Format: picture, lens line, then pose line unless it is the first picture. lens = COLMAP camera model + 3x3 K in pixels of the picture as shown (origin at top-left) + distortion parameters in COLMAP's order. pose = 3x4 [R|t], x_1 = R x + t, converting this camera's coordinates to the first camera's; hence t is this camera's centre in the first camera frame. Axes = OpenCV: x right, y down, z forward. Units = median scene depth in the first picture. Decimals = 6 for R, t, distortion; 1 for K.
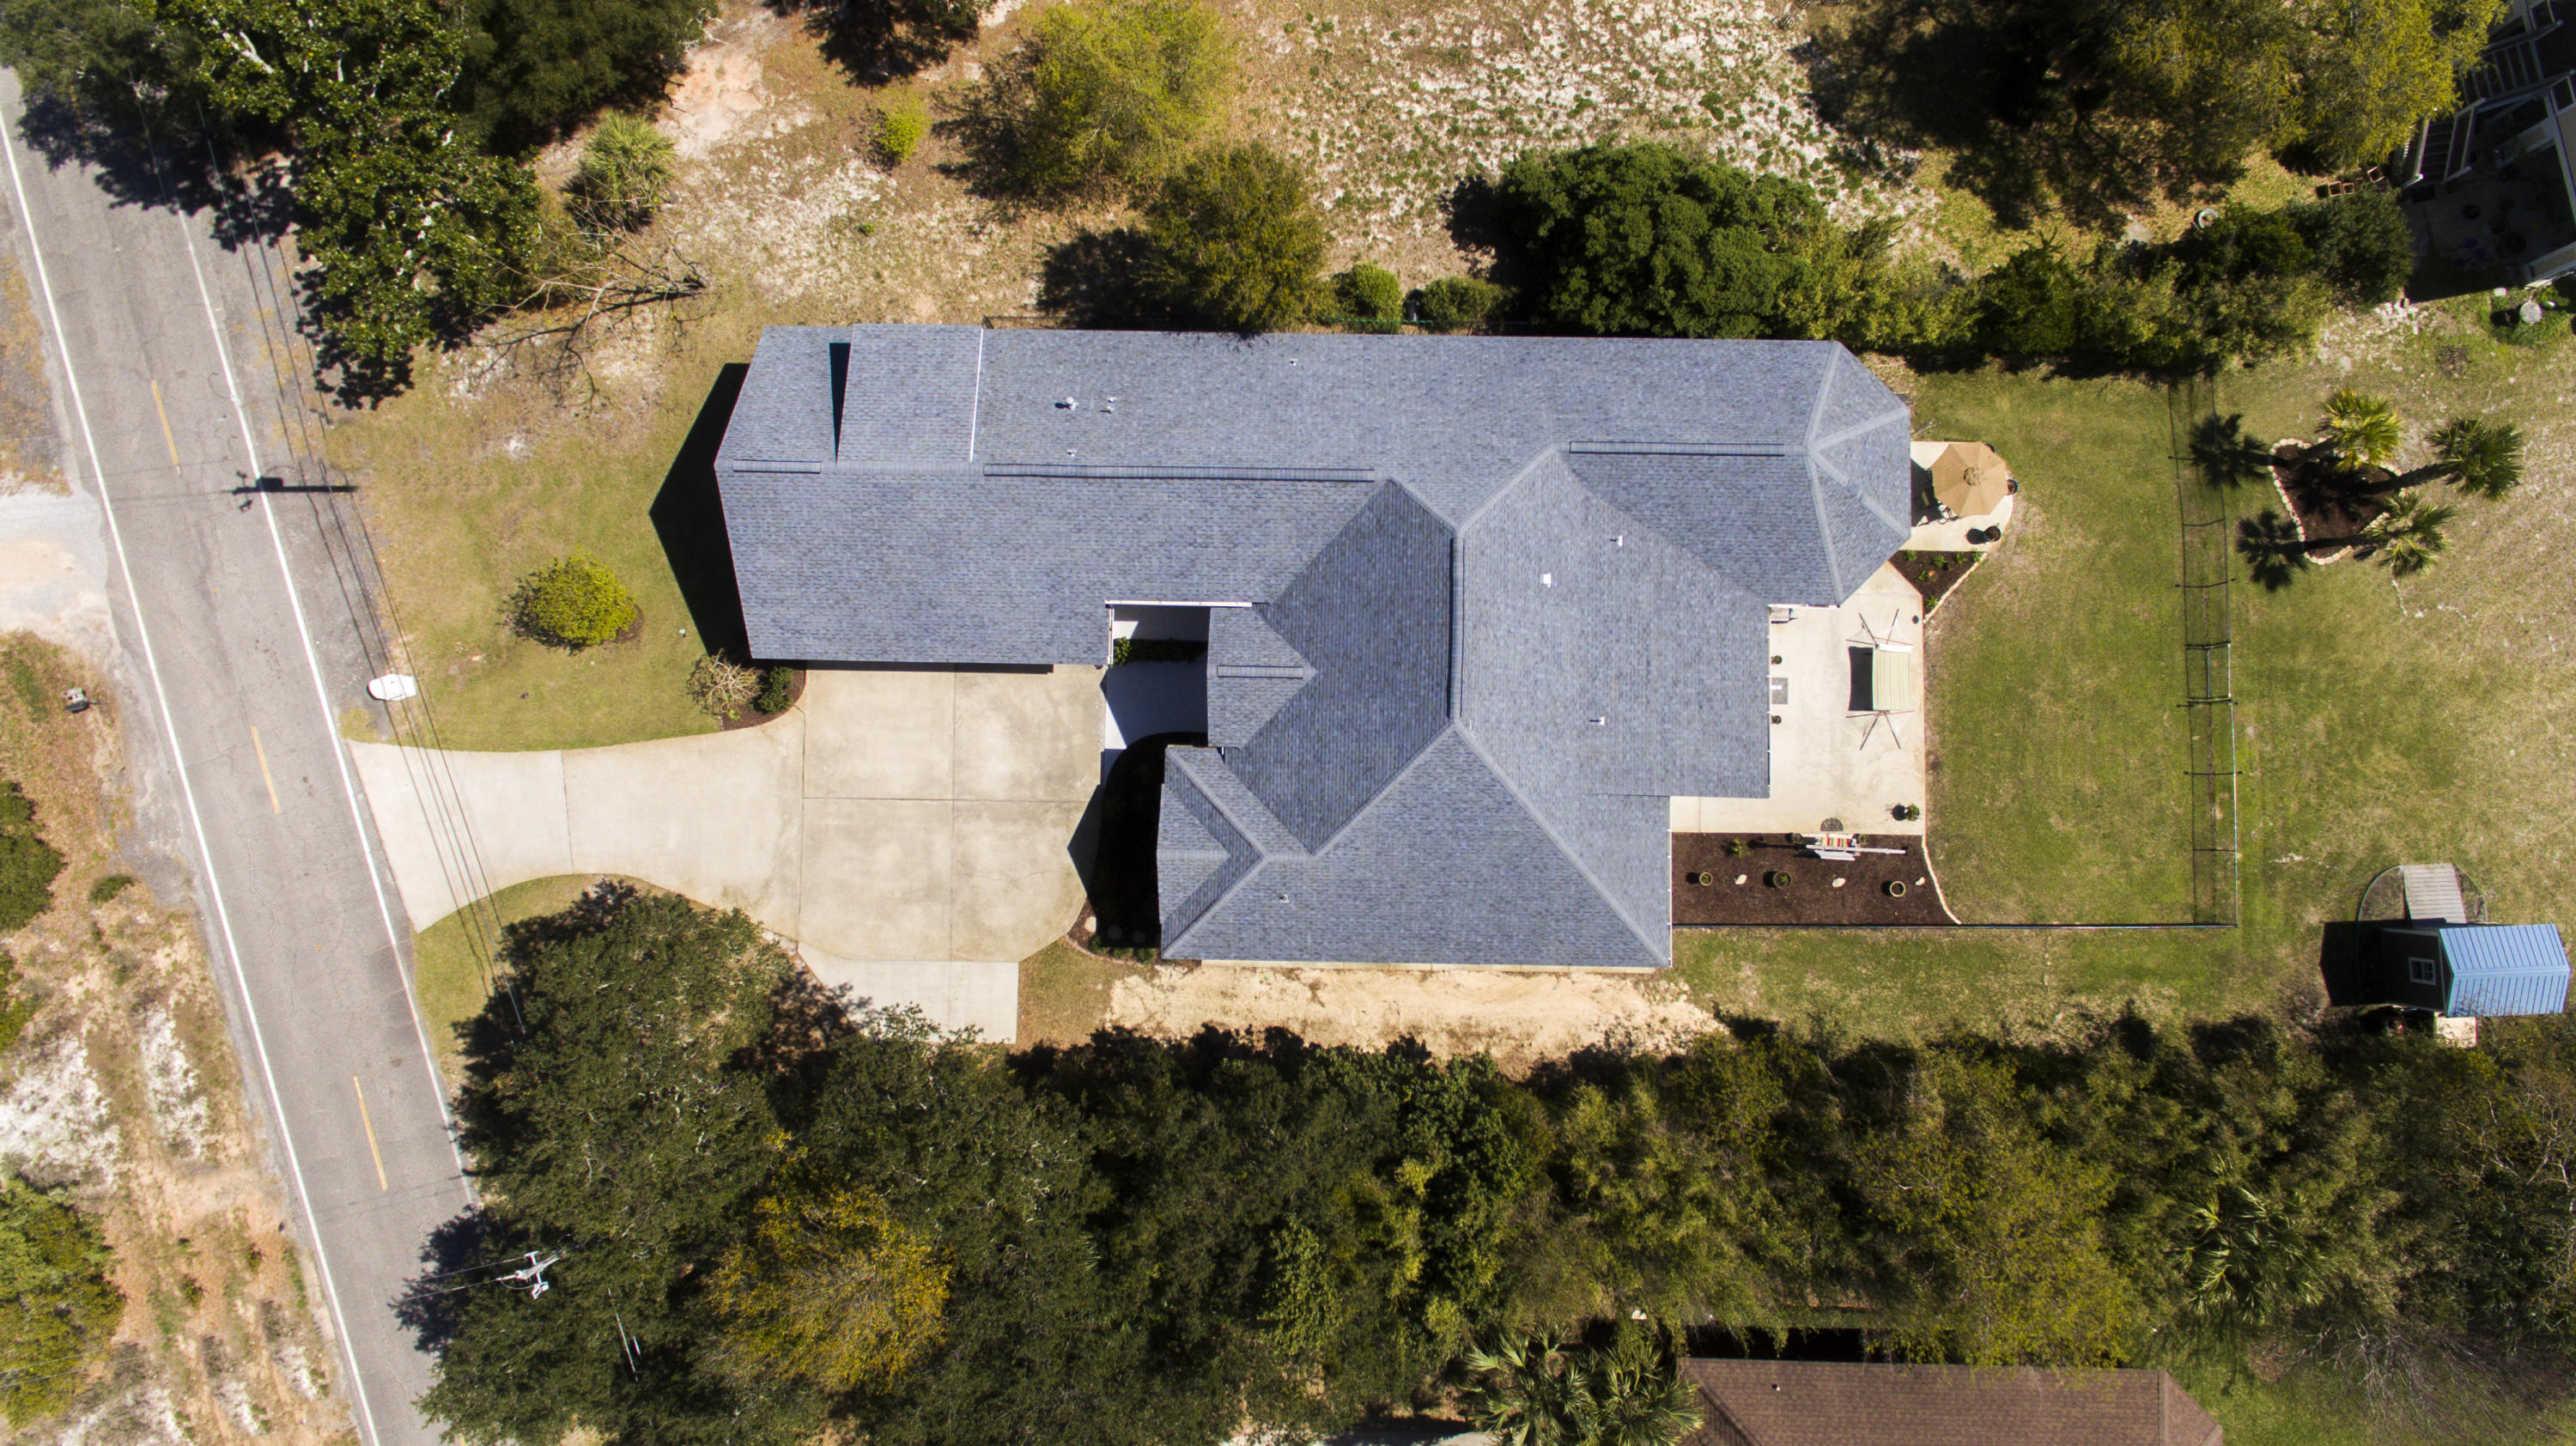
lens RADIAL K [[1495.3, 0, 1288.0], [0, 1495.3, 723.0], [0, 0, 1]] dist [0.010322, -0.018448]
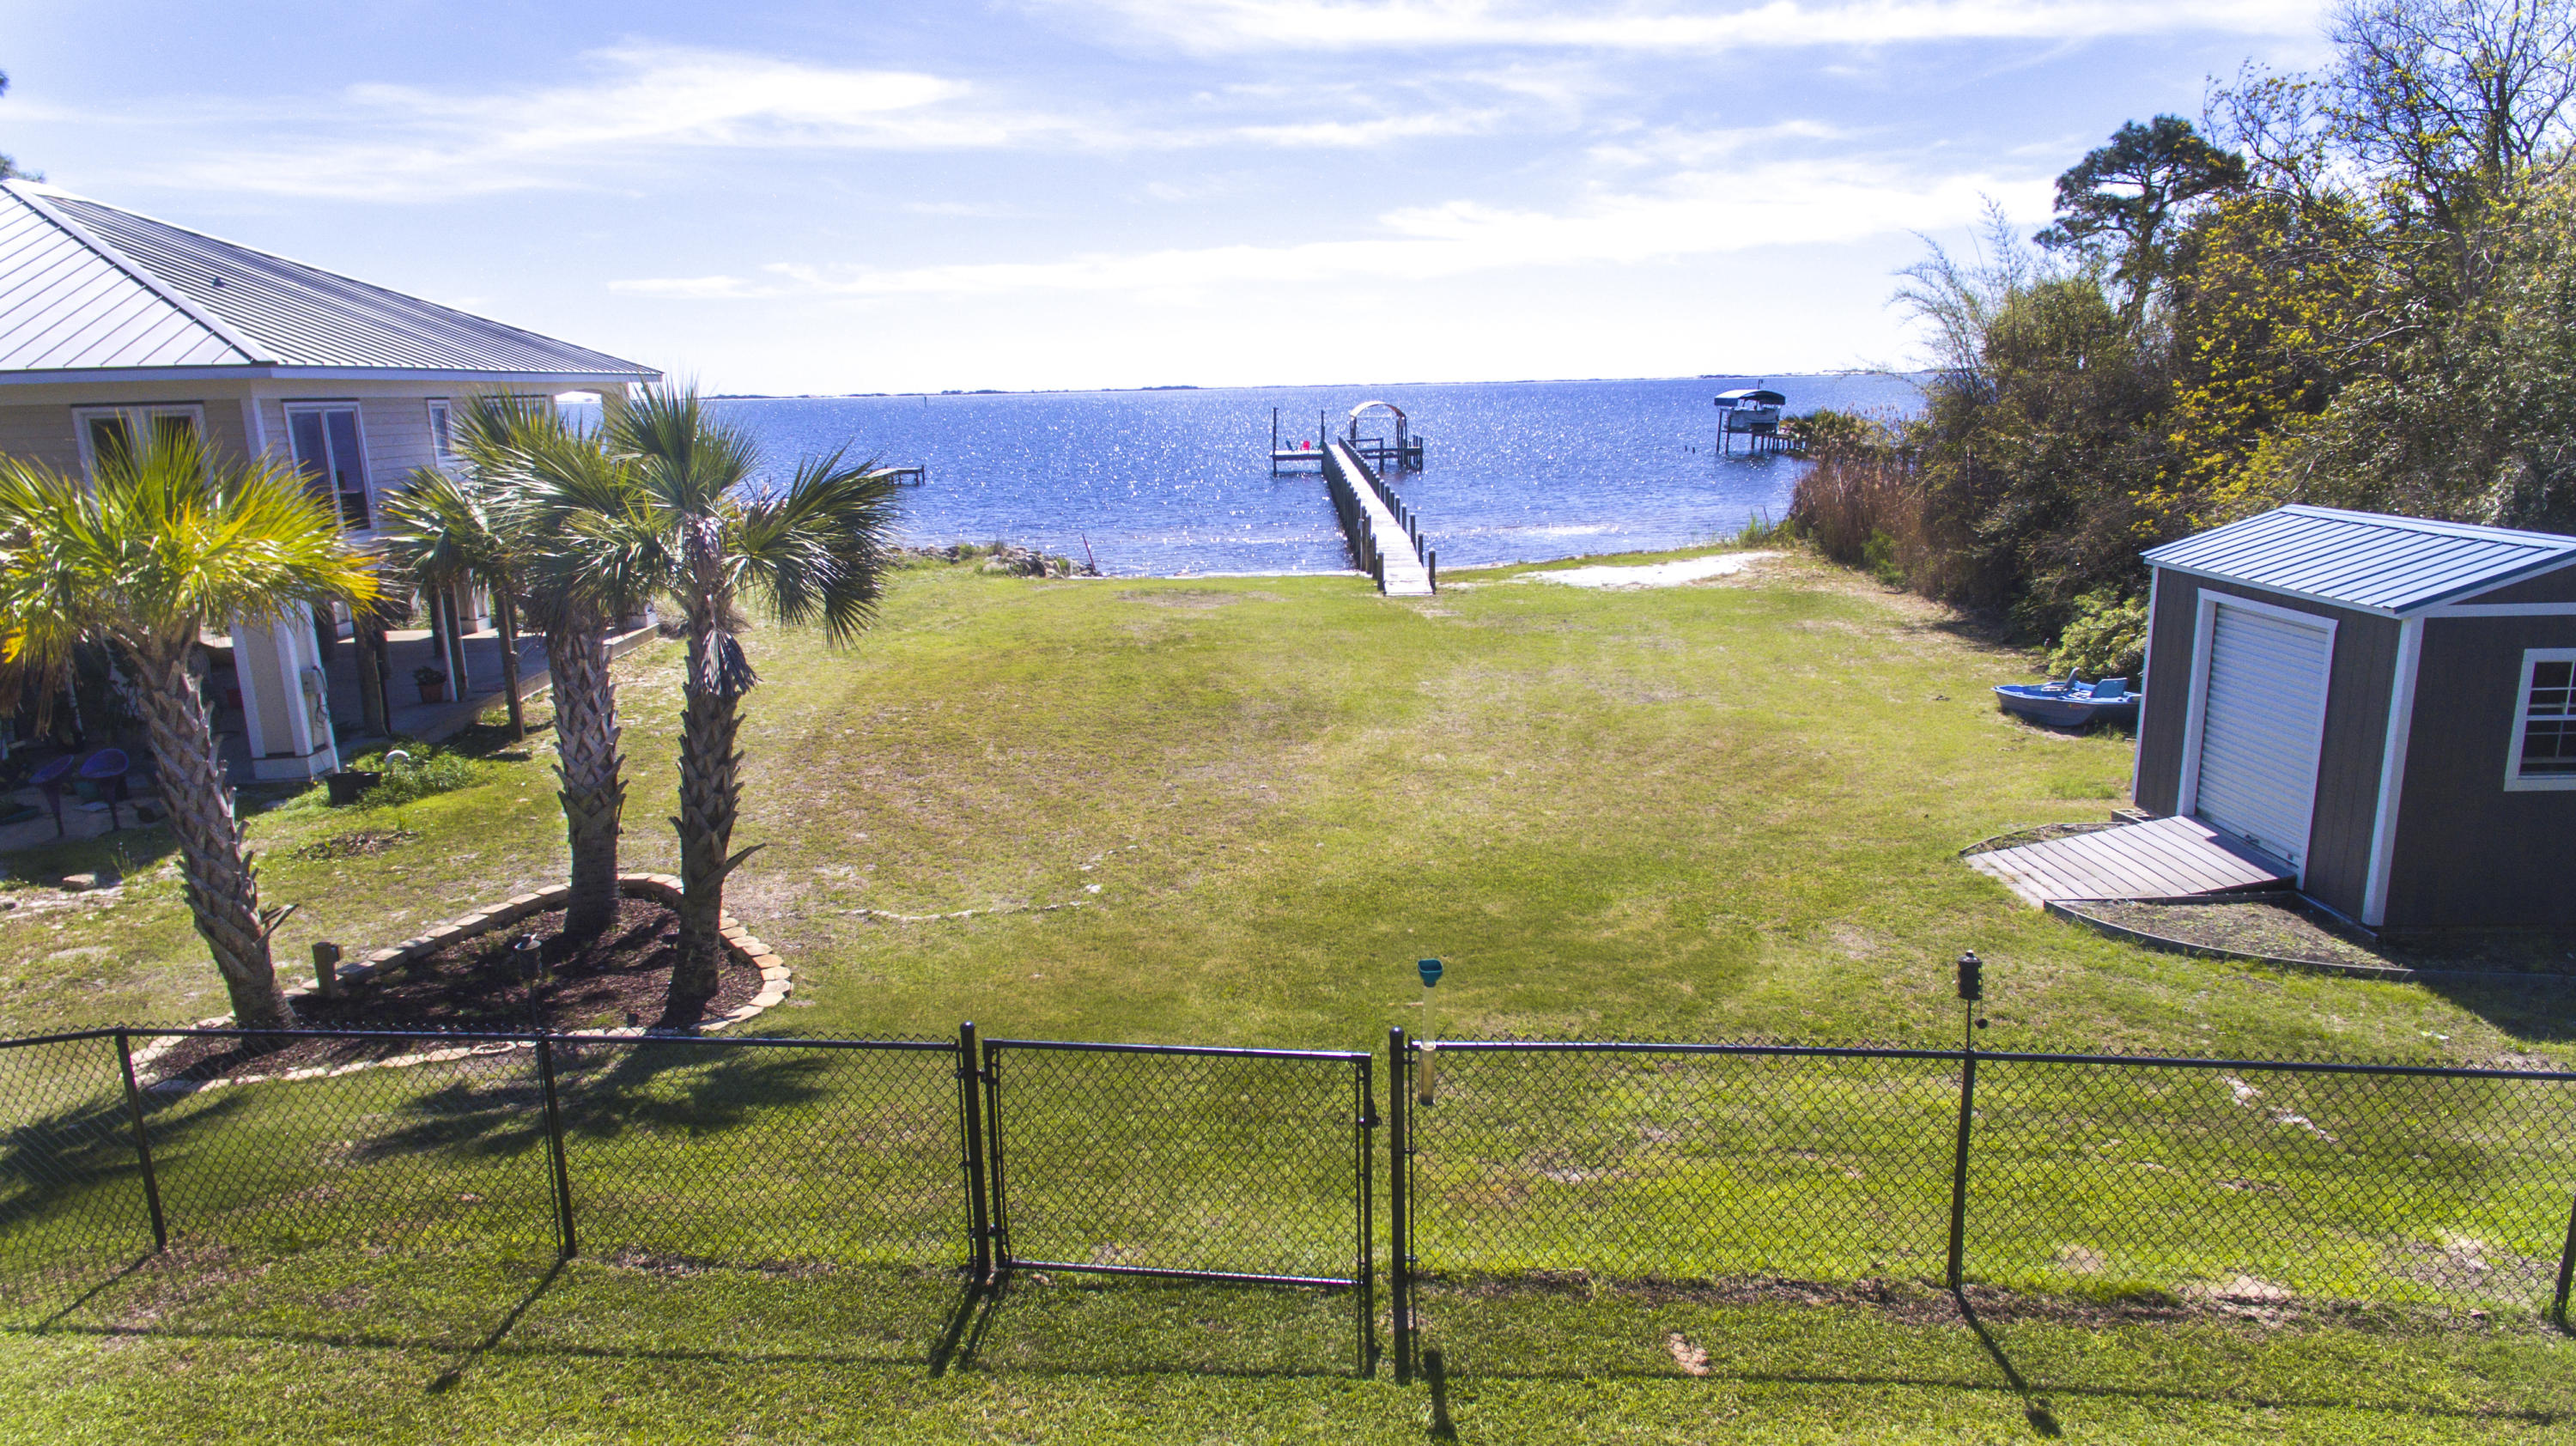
lens RADIAL K [[1495.3, 0, 1288.0], [0, 1495.3, 723.0], [0, 0, 1]] dist [0.010322, -0.018448]
pose [[0.083406, -0.216347, 0.972747, 0.486662], [0.995599, 0.059946, -0.072033, -0.016487], [-0.042728, 0.974475, 0.220394, 0.905900]]
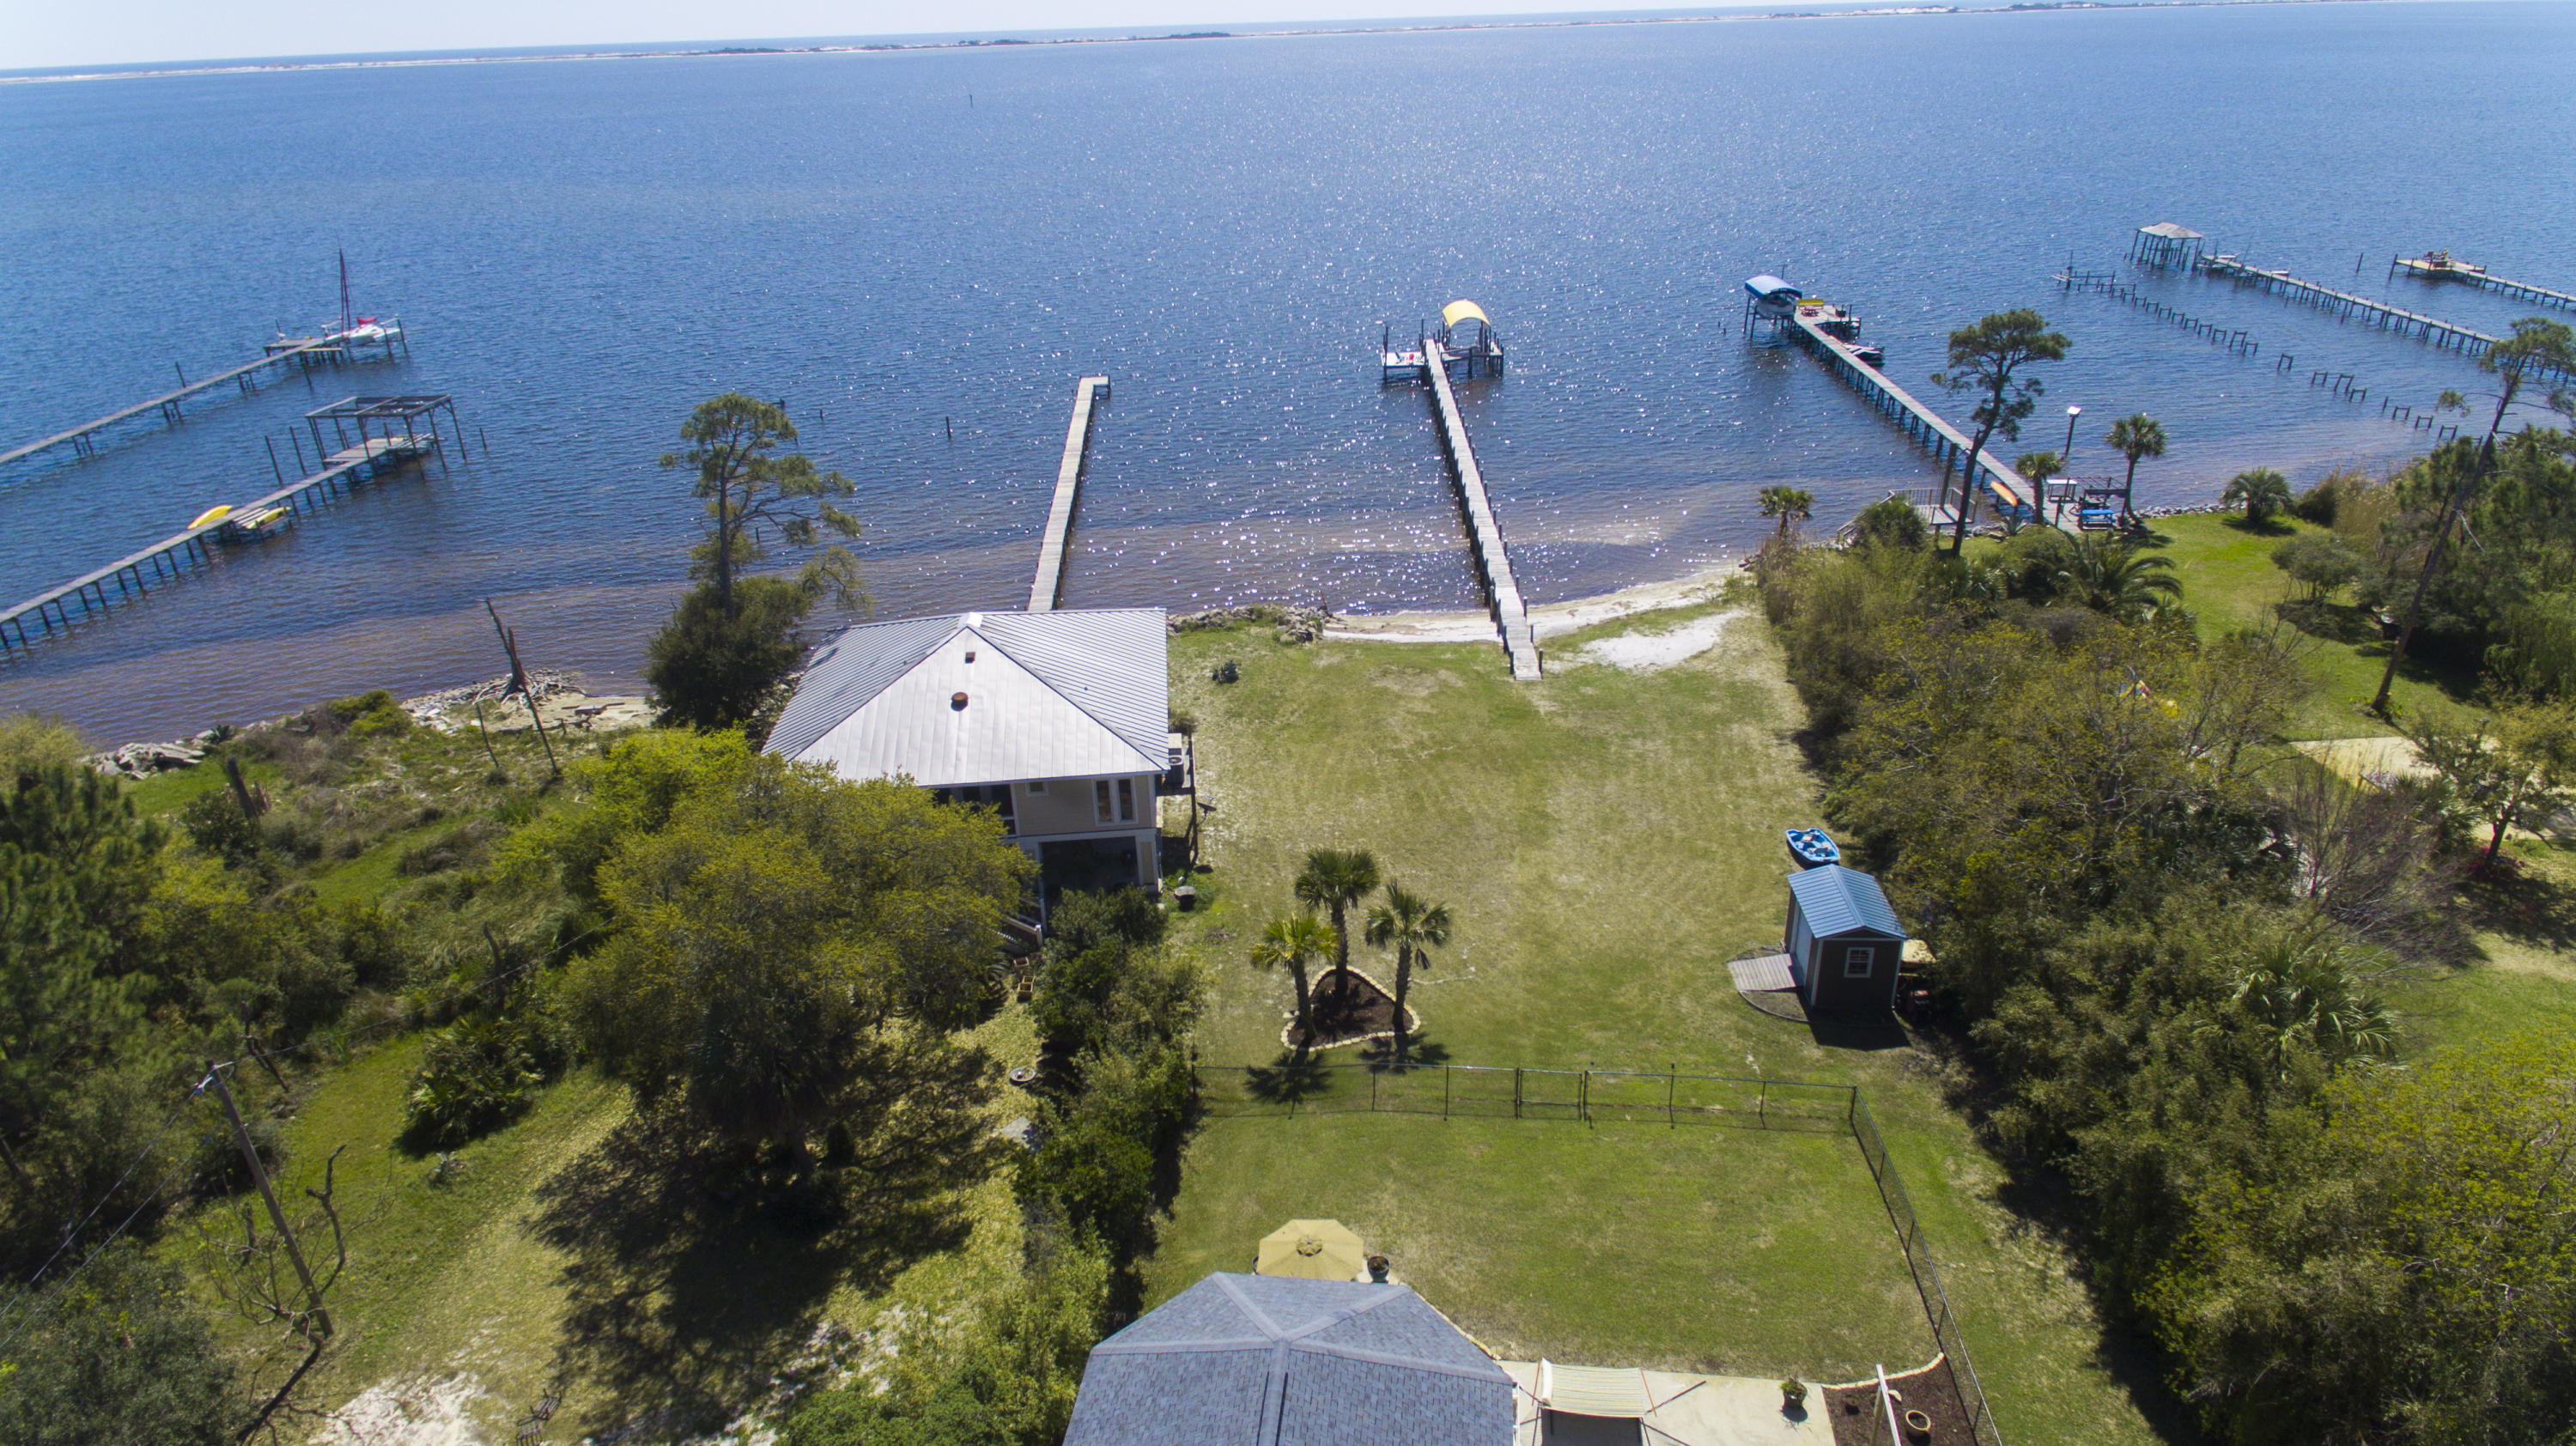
lens RADIAL K [[1495.3, 0, 1288.0], [0, 1495.3, 723.0], [0, 0, 1]] dist [0.010322, -0.018448]
pose [[0.103766, -0.420026, 0.901560, -0.079096], [0.994032, 0.074471, -0.079714, -0.127359], [-0.033658, 0.904452, 0.425246, 0.438115]]
